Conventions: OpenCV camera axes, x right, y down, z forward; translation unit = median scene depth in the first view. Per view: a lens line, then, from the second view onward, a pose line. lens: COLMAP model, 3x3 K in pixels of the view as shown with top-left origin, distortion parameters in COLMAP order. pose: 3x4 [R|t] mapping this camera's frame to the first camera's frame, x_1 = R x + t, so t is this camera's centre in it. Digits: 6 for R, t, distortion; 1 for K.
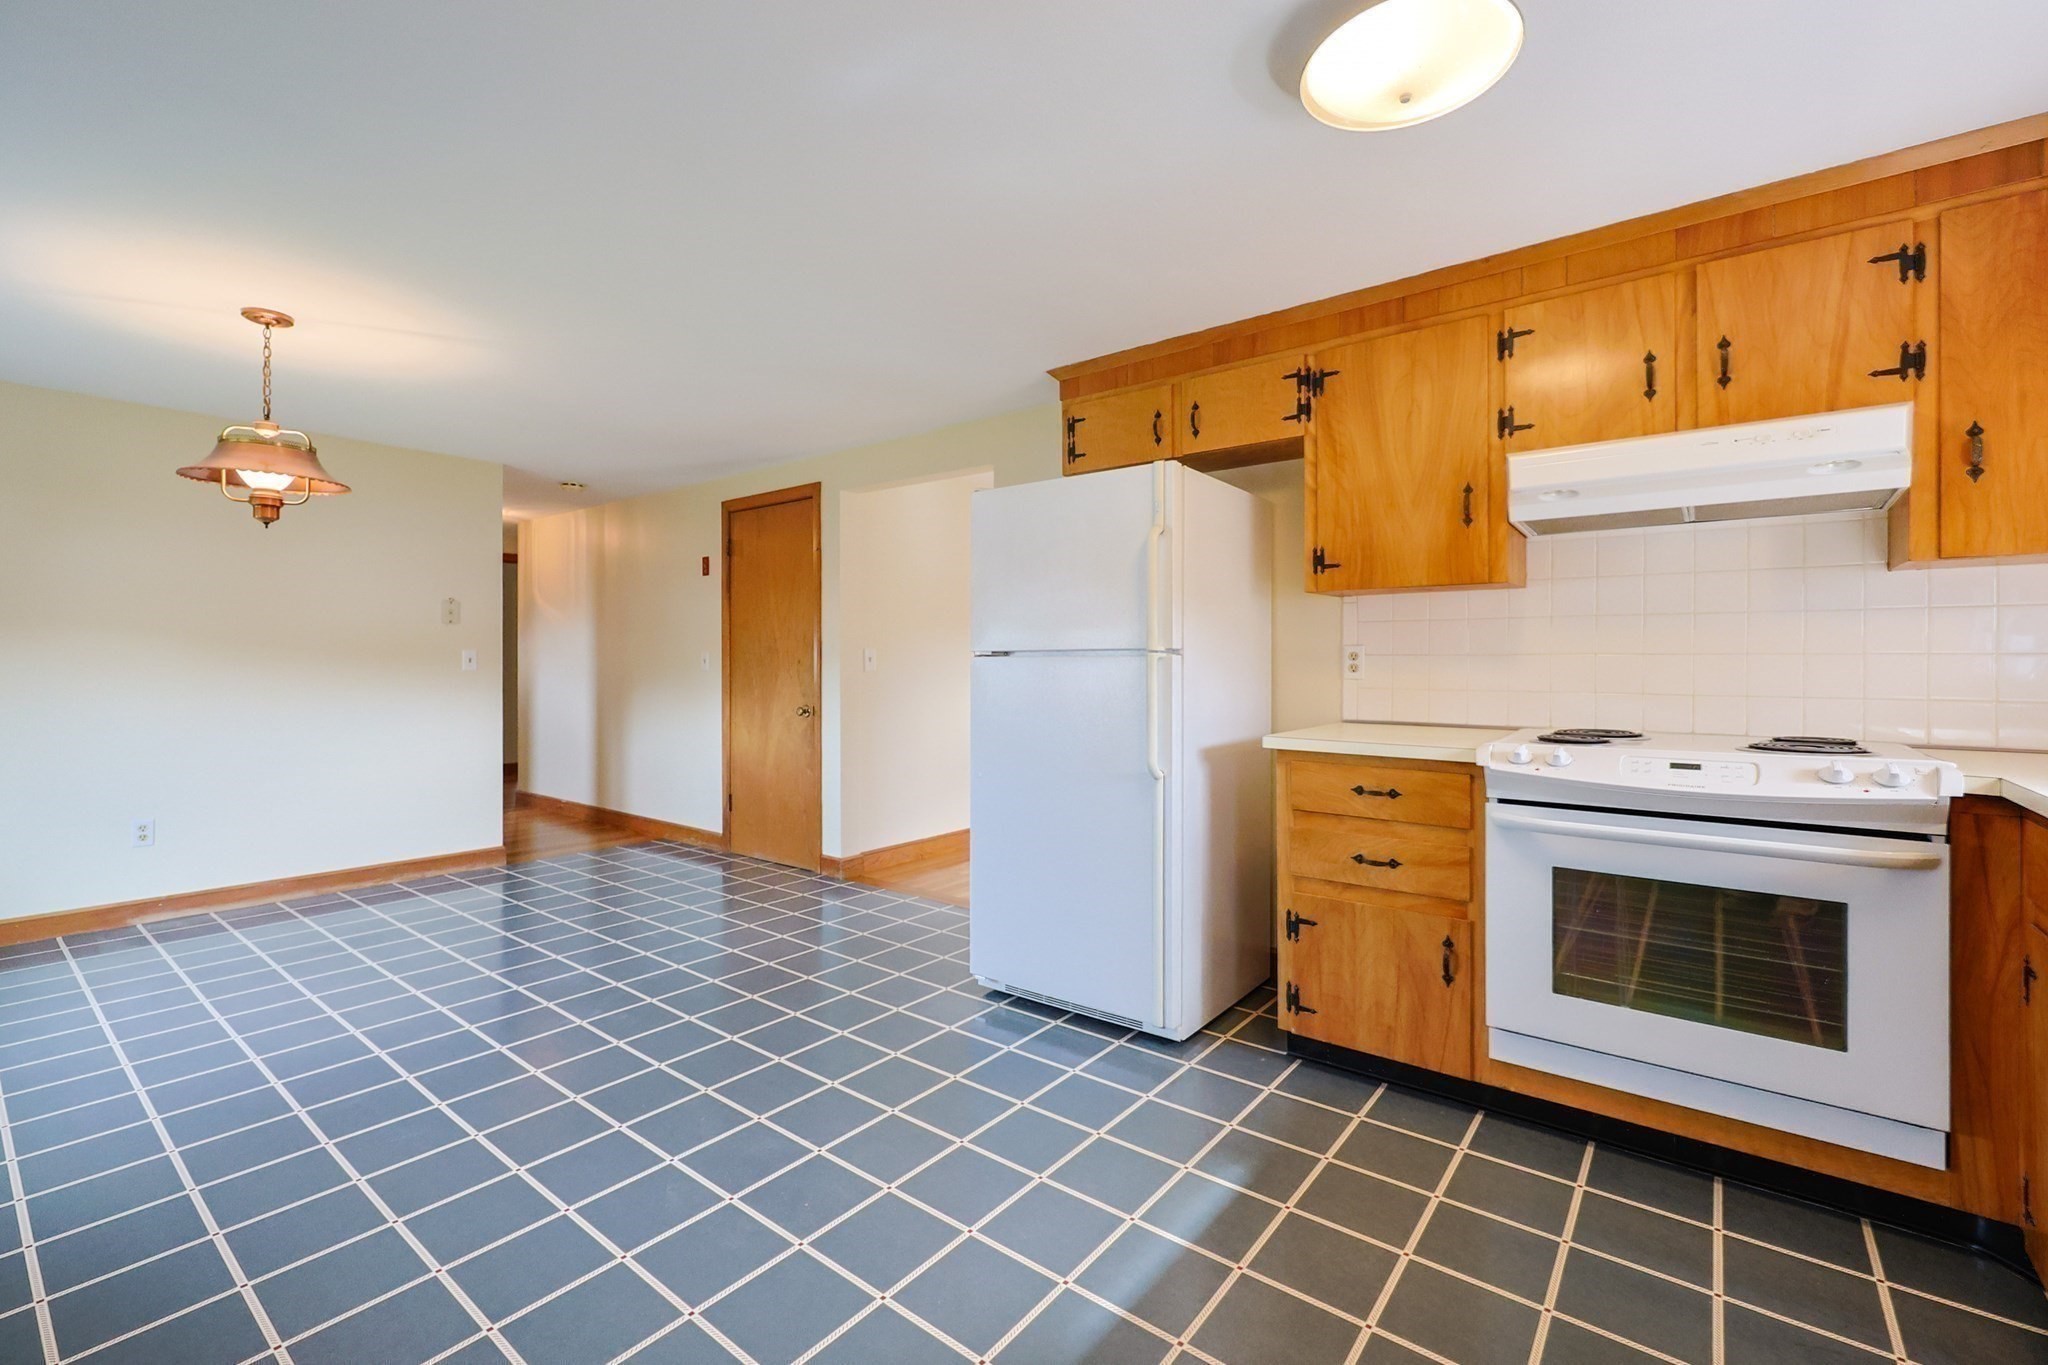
lens RADIAL K [[879.4, 0, 1027.0], [0, 879.4, 660.3], [0, 0, 1]] dist [0.000523, 0.000066]
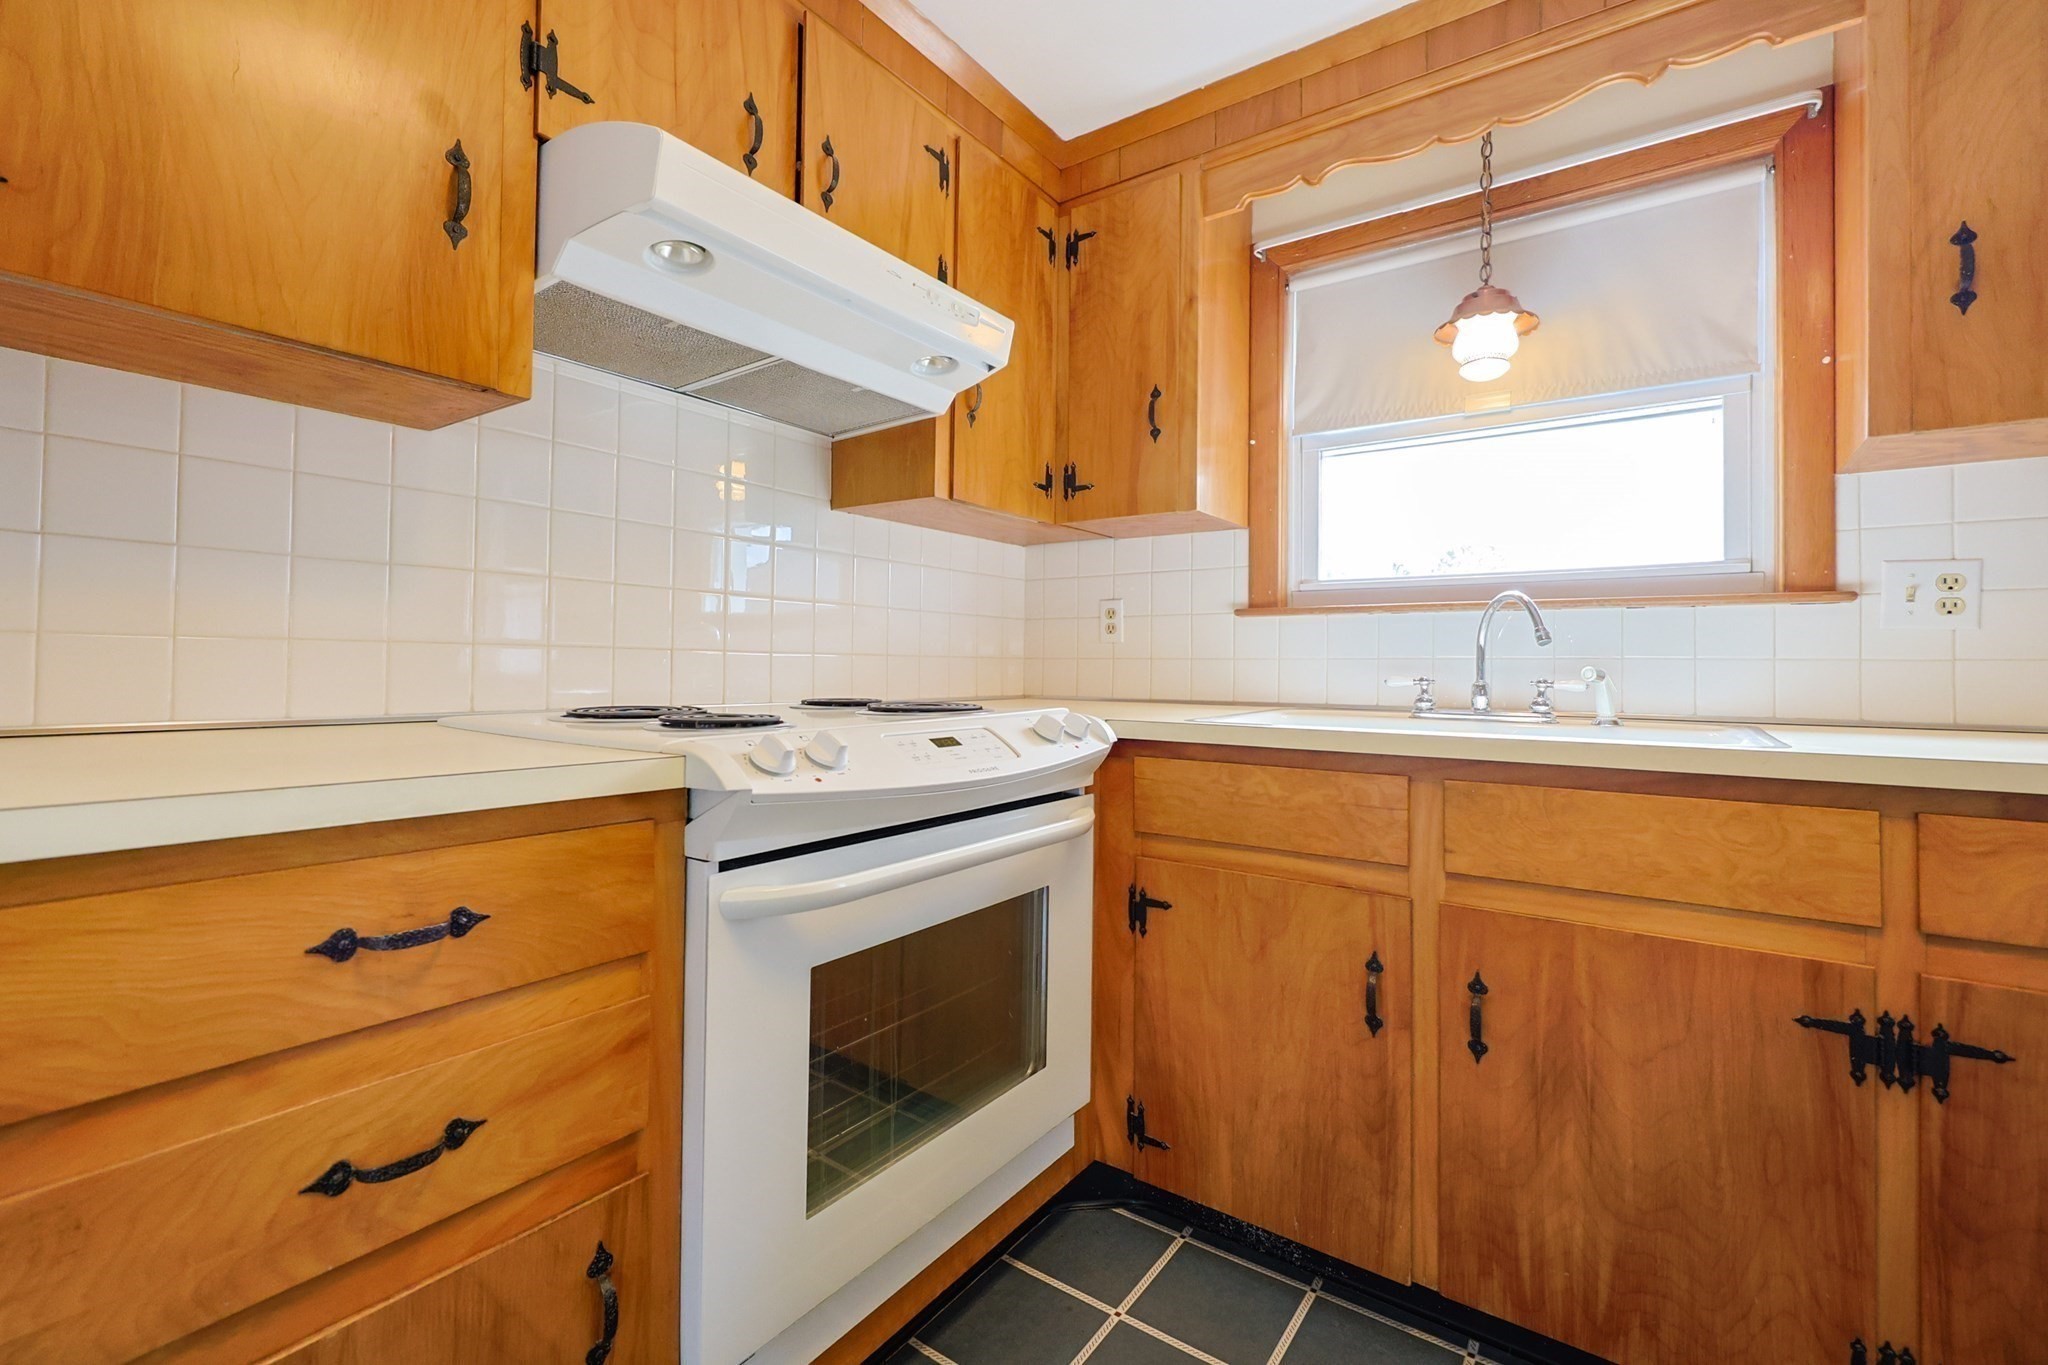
lens RADIAL K [[889.7, 0, 1028.2], [0, 889.7, 654.8], [0, 0, 1]] dist [0.000356, 0.000178]
pose [[-0.045685, 0.014959, 0.998844, 0.067700], [-0.010304, 0.999828, -0.015445, 0.052642], [-0.998903, -0.010997, -0.045523, 0.790221]]
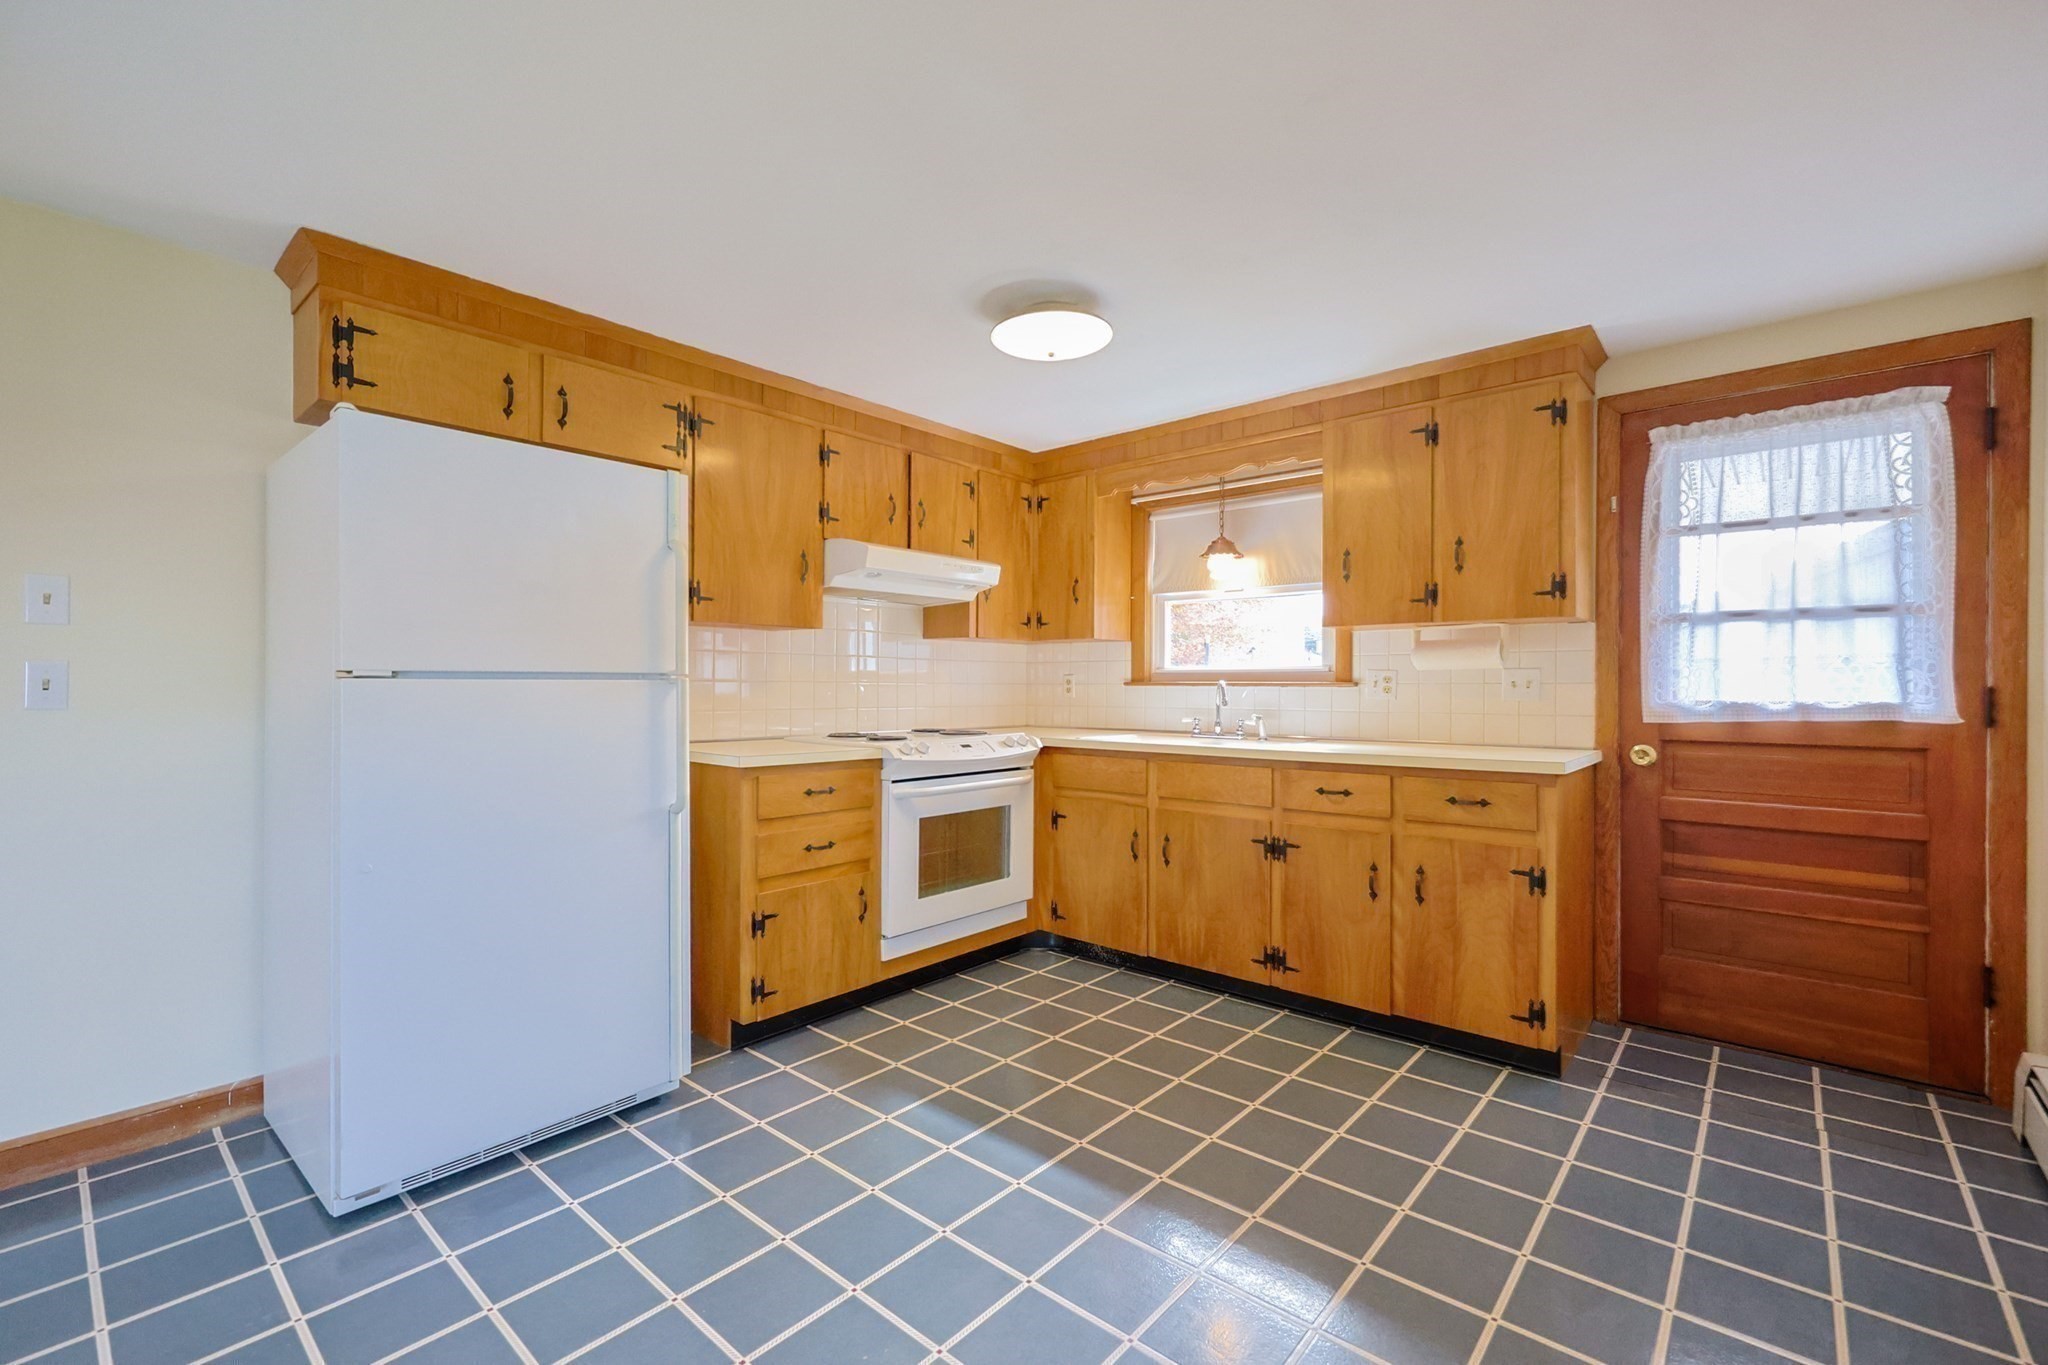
lens RADIAL K [[868.9, 0, 1026.9], [0, 868.9, 686.7], [0, 0, 1]] dist [0.000017, -0.000079]
pose [[0.052964, 0.001901, 0.998595, -0.820642], [-0.003774, 0.999991, -0.001704, 0.001610], [-0.998589, -0.003679, 0.052971, 0.638331]]
